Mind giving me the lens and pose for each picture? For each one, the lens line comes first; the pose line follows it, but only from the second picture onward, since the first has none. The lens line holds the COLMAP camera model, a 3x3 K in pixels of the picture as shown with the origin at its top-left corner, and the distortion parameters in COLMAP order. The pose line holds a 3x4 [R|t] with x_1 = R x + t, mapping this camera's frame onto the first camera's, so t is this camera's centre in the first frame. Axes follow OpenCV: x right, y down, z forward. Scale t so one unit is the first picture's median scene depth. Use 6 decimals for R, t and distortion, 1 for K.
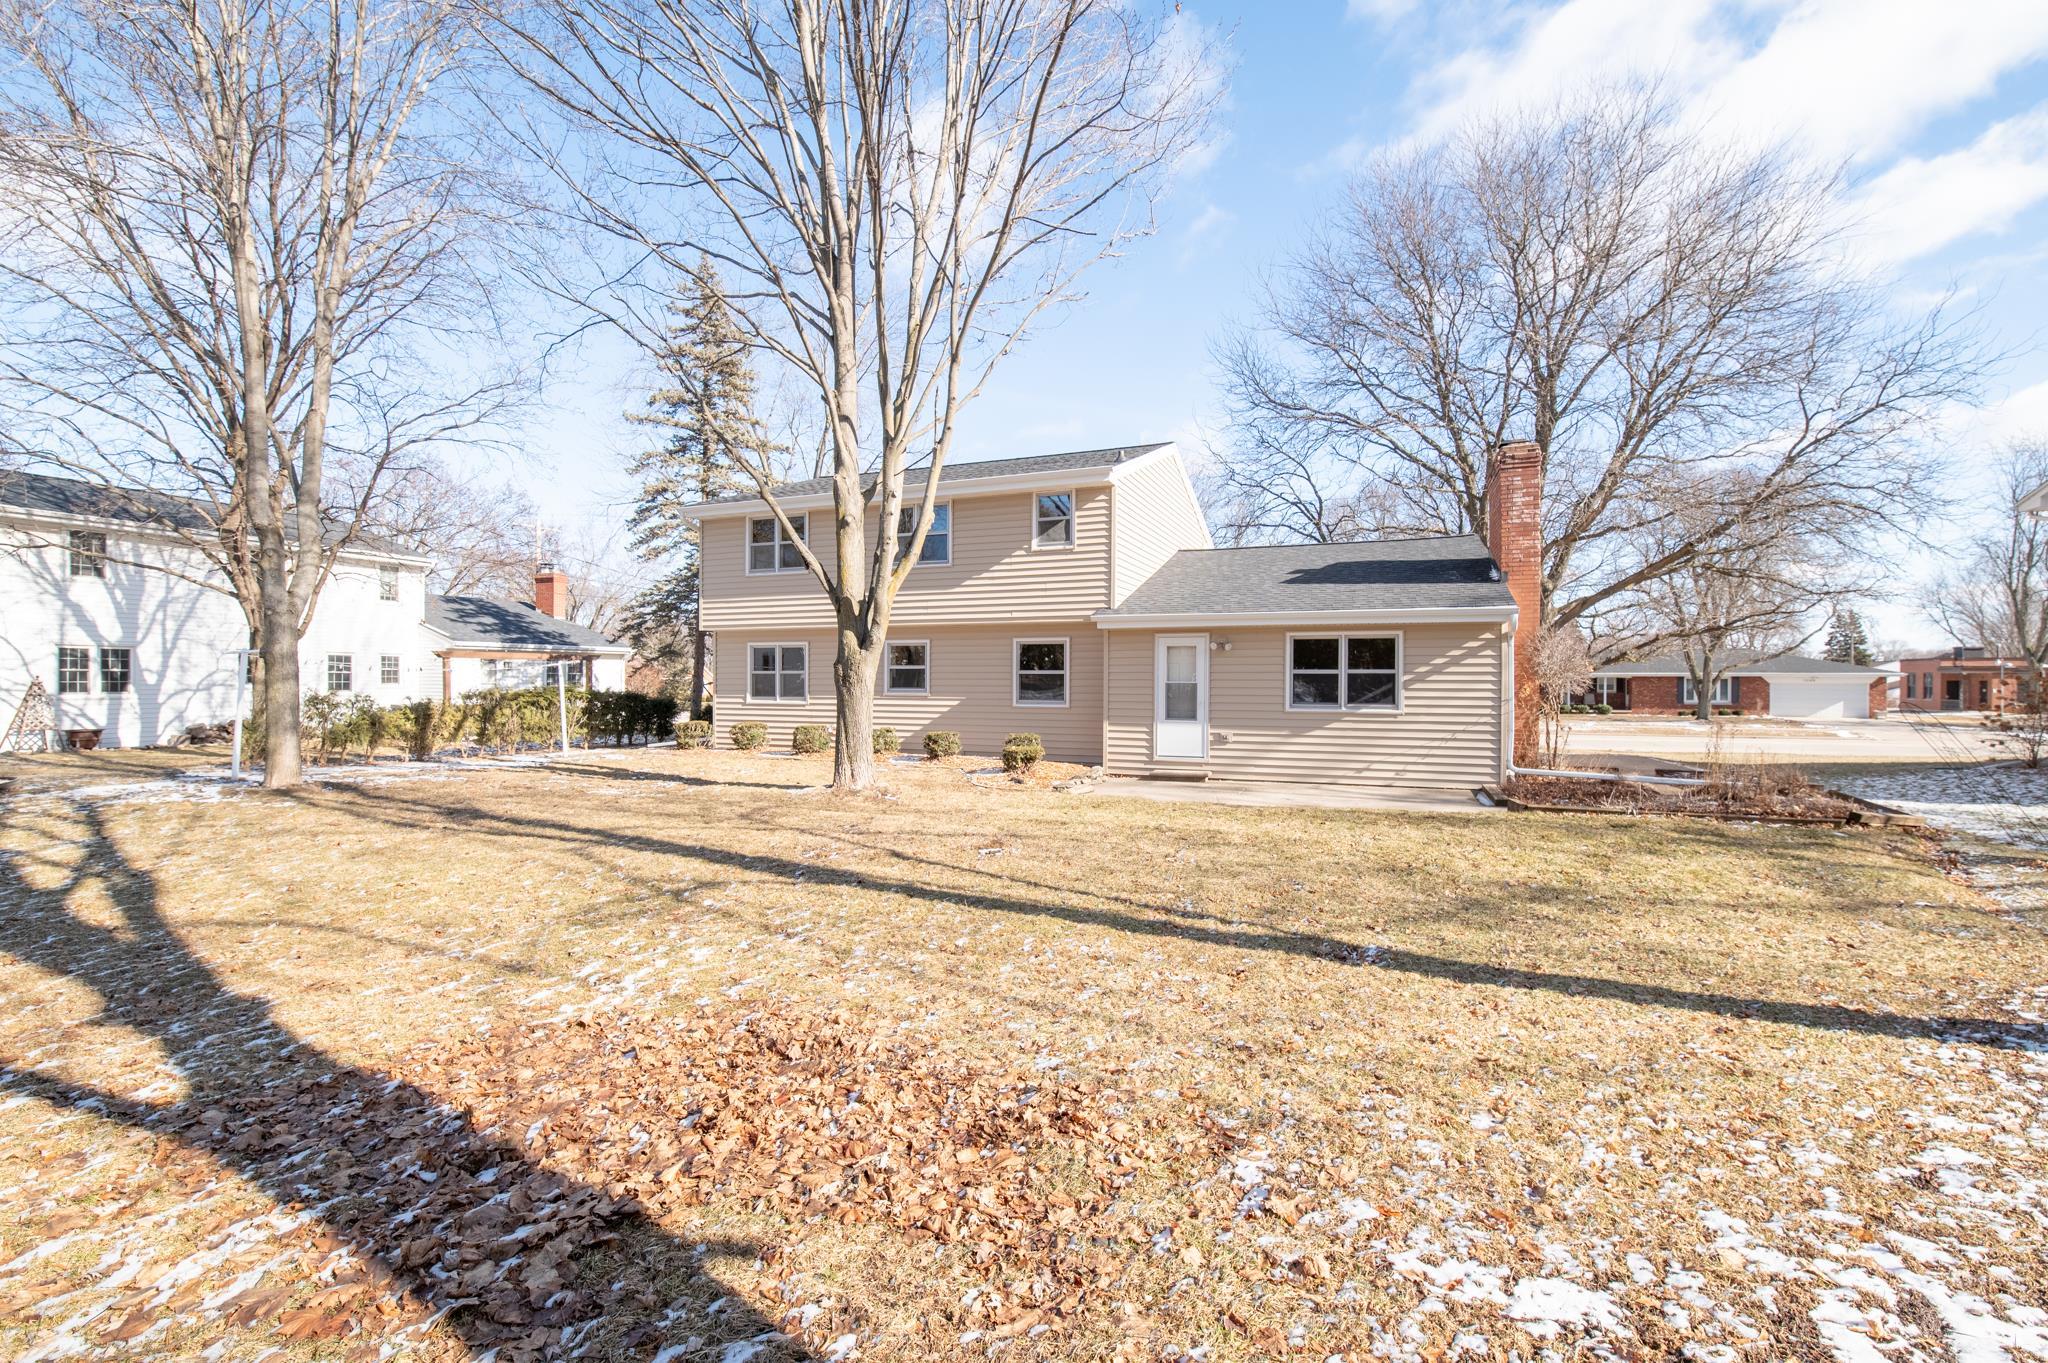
lens RADIAL K [[884.1, 0, 1030.5], [0, 884.1, 675.3], [0, 0, 1]] dist [-0.007636, -0.005704]
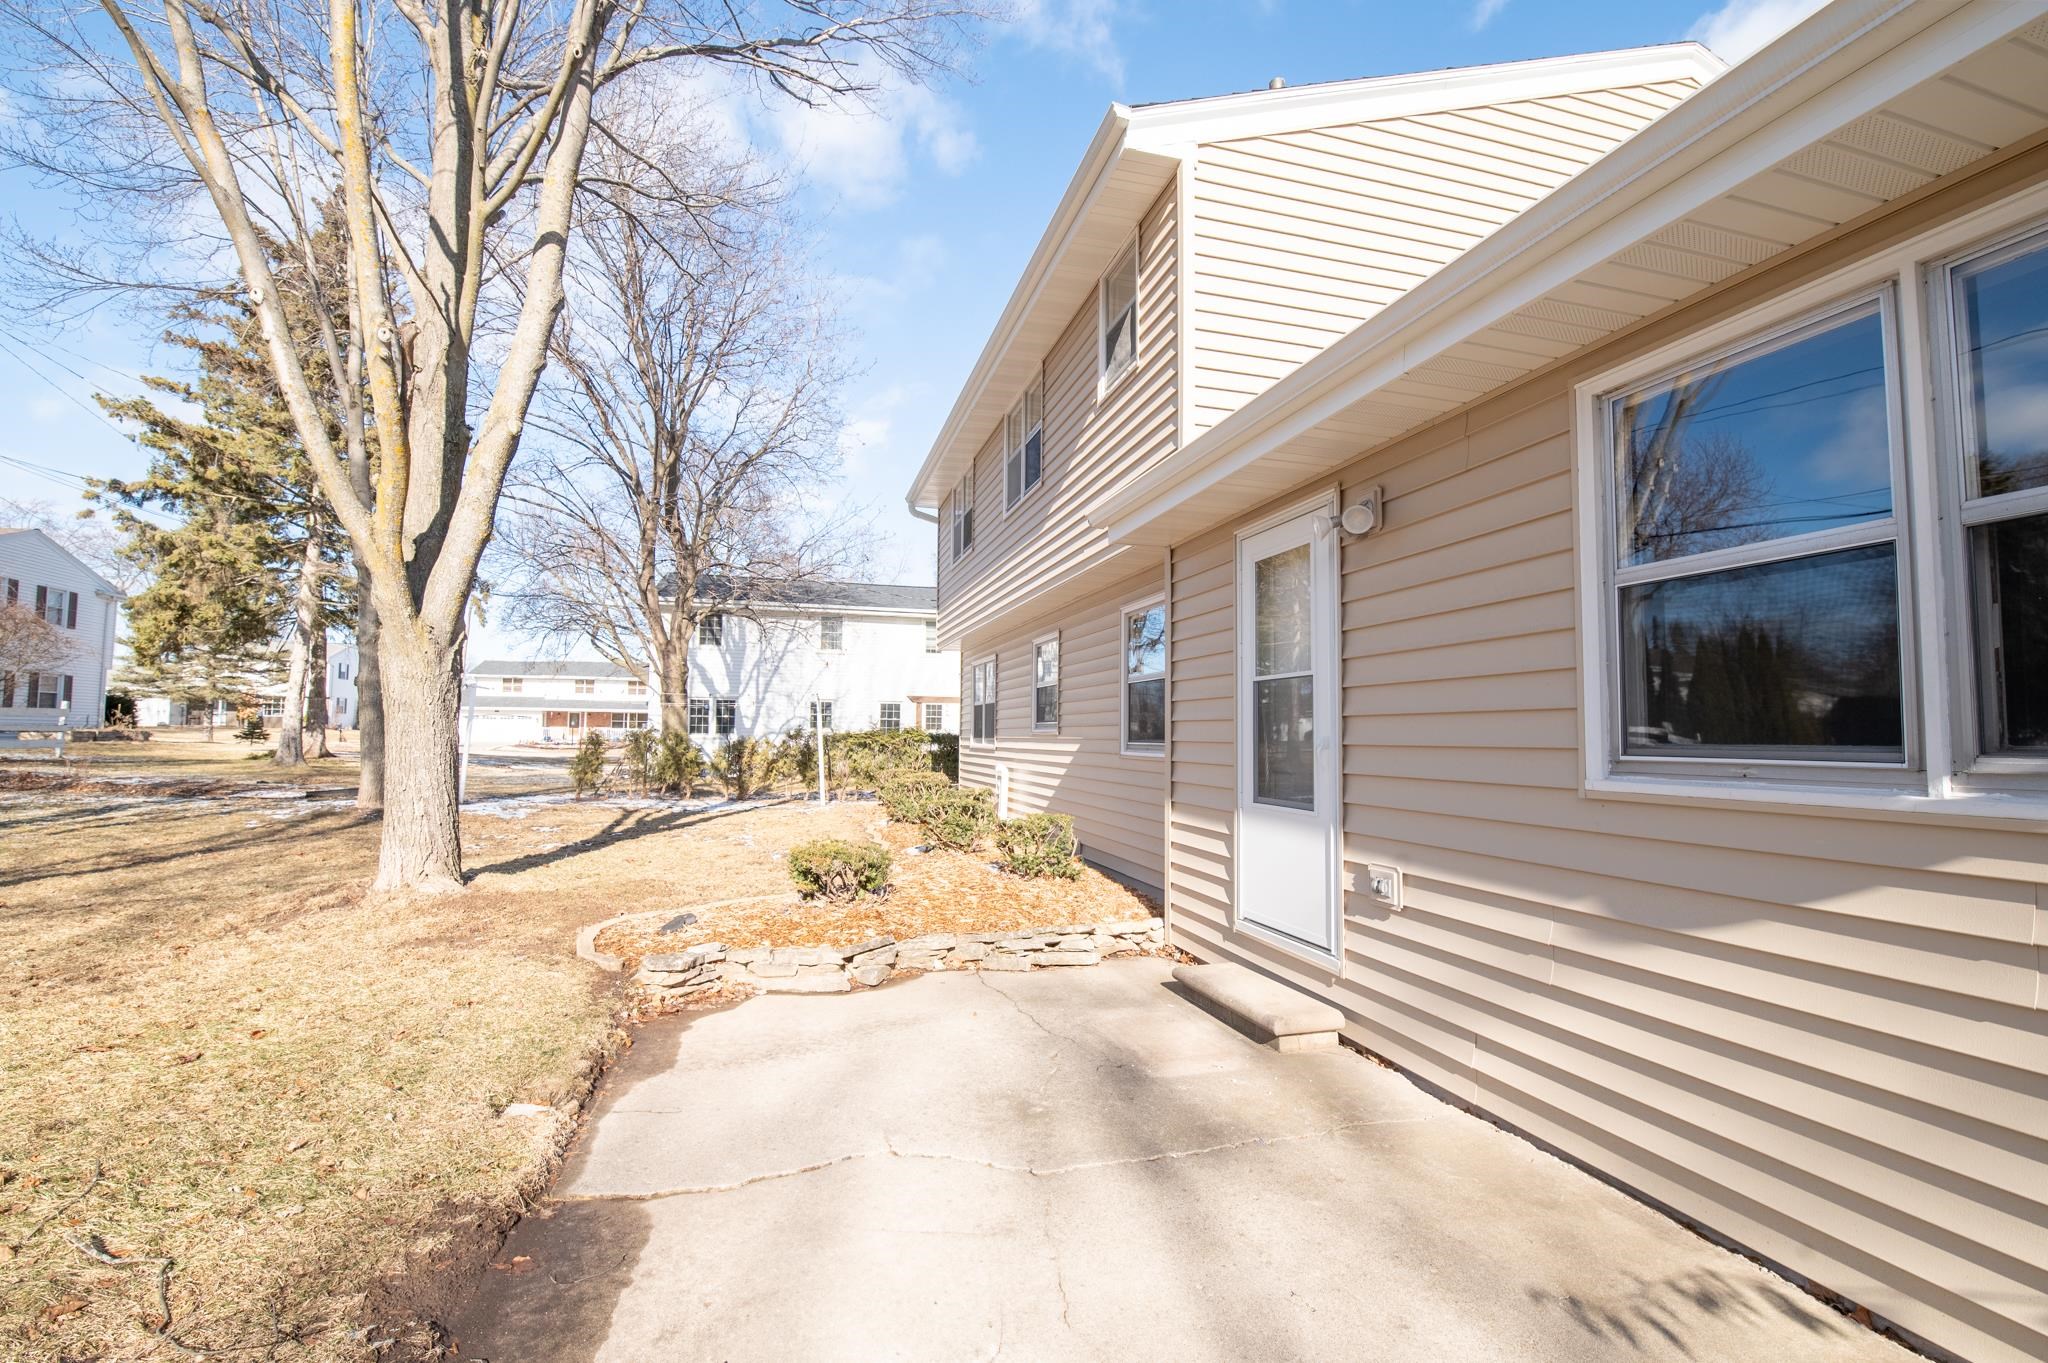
lens RADIAL K [[884.1, 0, 1025.7], [0, 884.1, 685.4], [0, 0, 1]] dist [-0.007636, -0.005704]
pose [[0.617990, -0.042126, -0.785057, 0.336444], [-0.003475, 0.998407, -0.056310, 0.026953], [0.786178, 0.037528, 0.616859, 0.728296]]
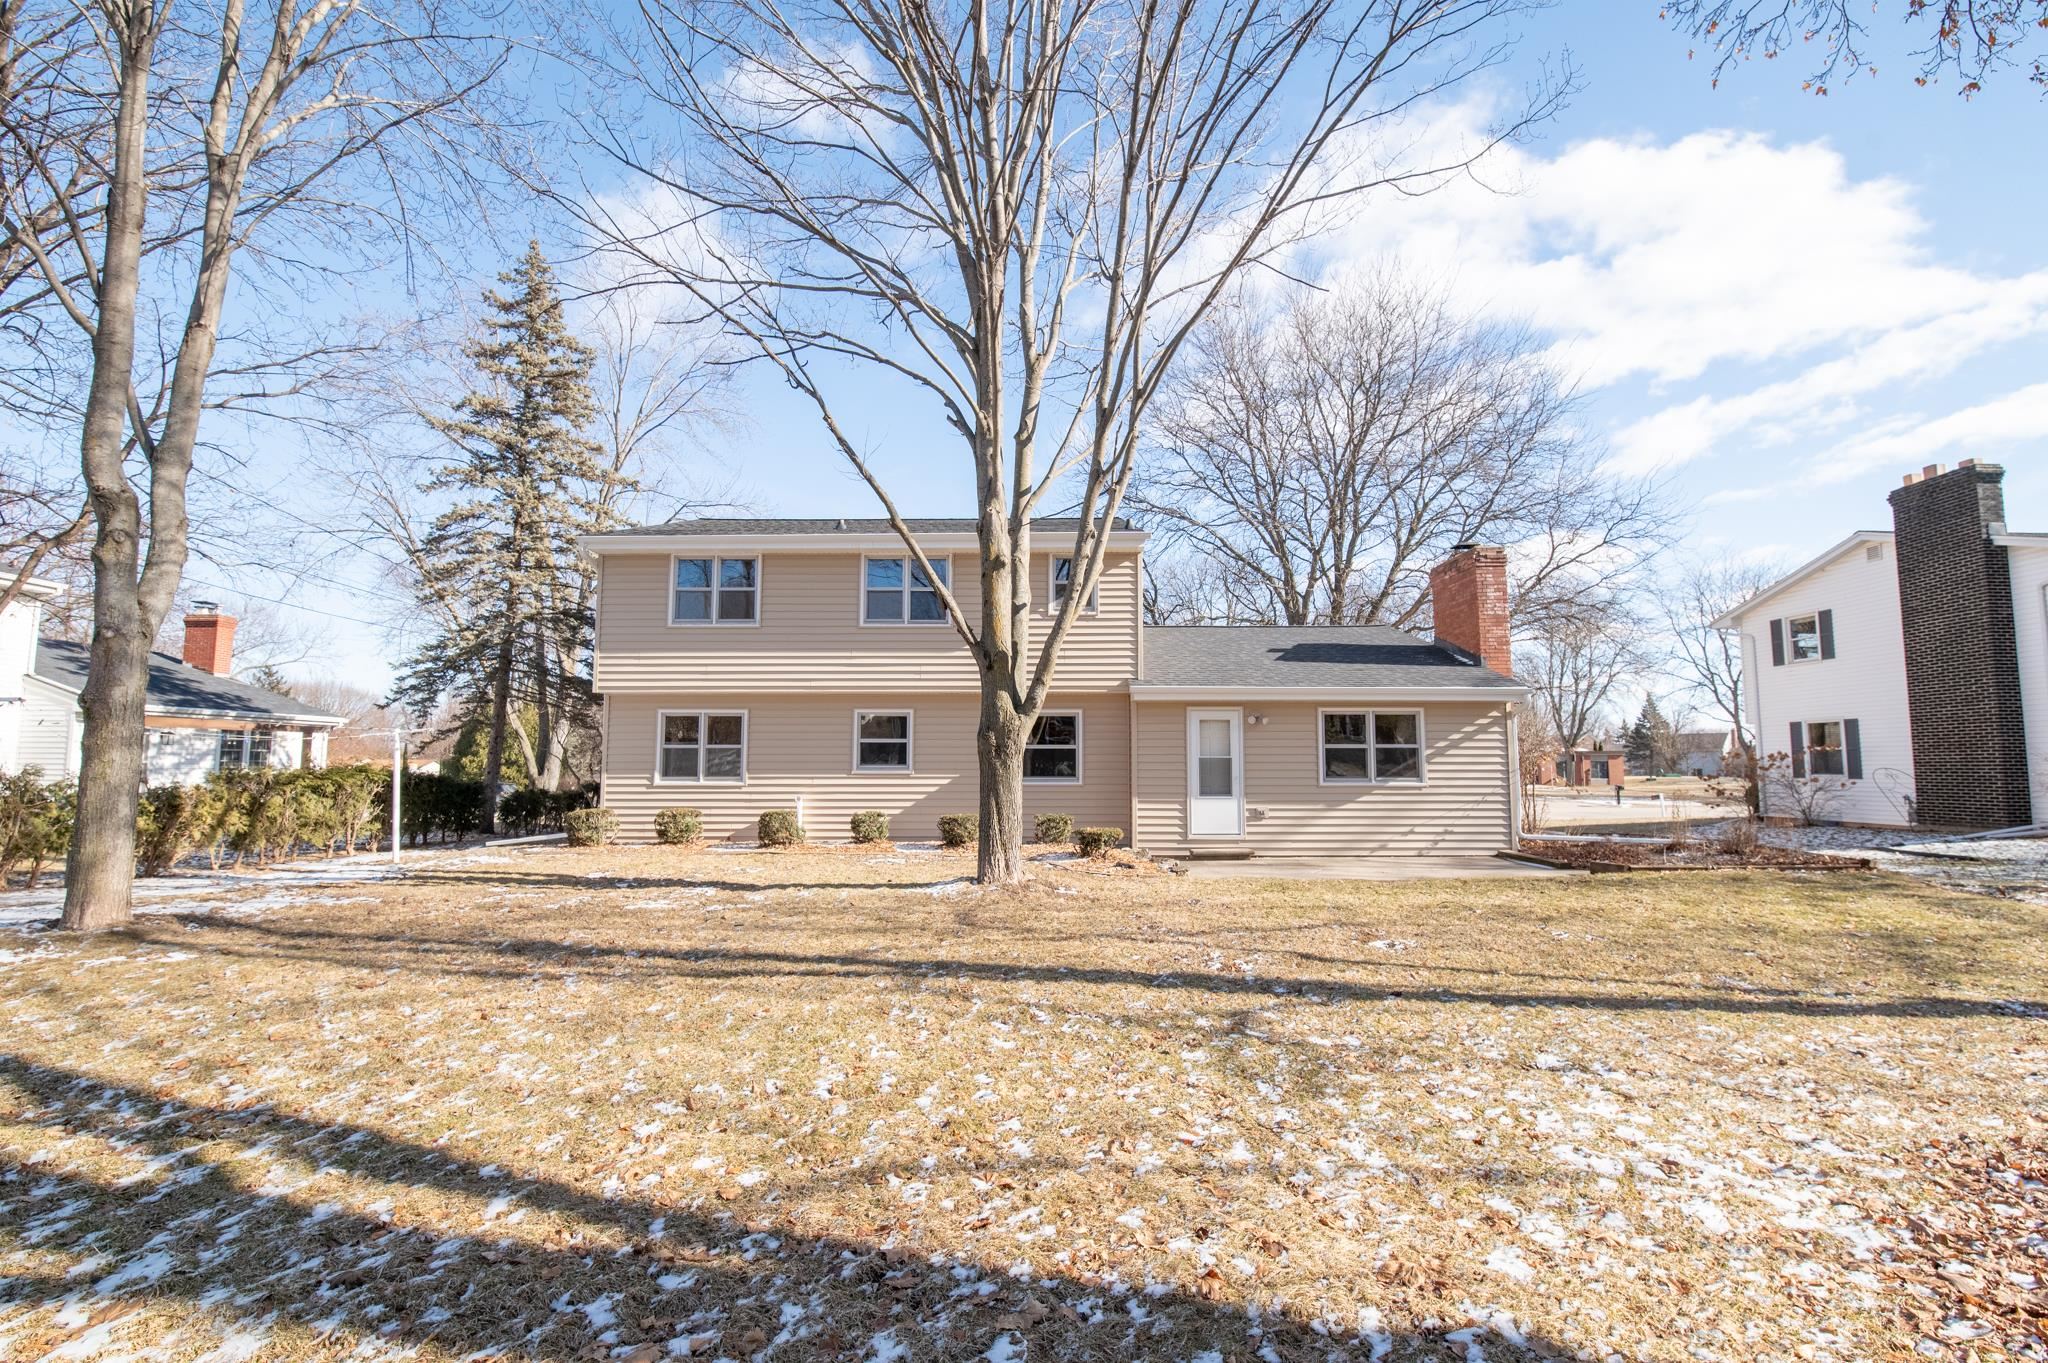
lens RADIAL K [[884.1, 0, 1025.8], [0, 884.1, 680.3], [0, 0, 1]] dist [-0.007636, -0.005704]
pose [[0.932801, 0.030697, 0.359082, -0.365494], [0.000458, 0.996264, -0.086358, 0.007525], [-0.360391, 0.080719, 0.929302, 0.156648]]
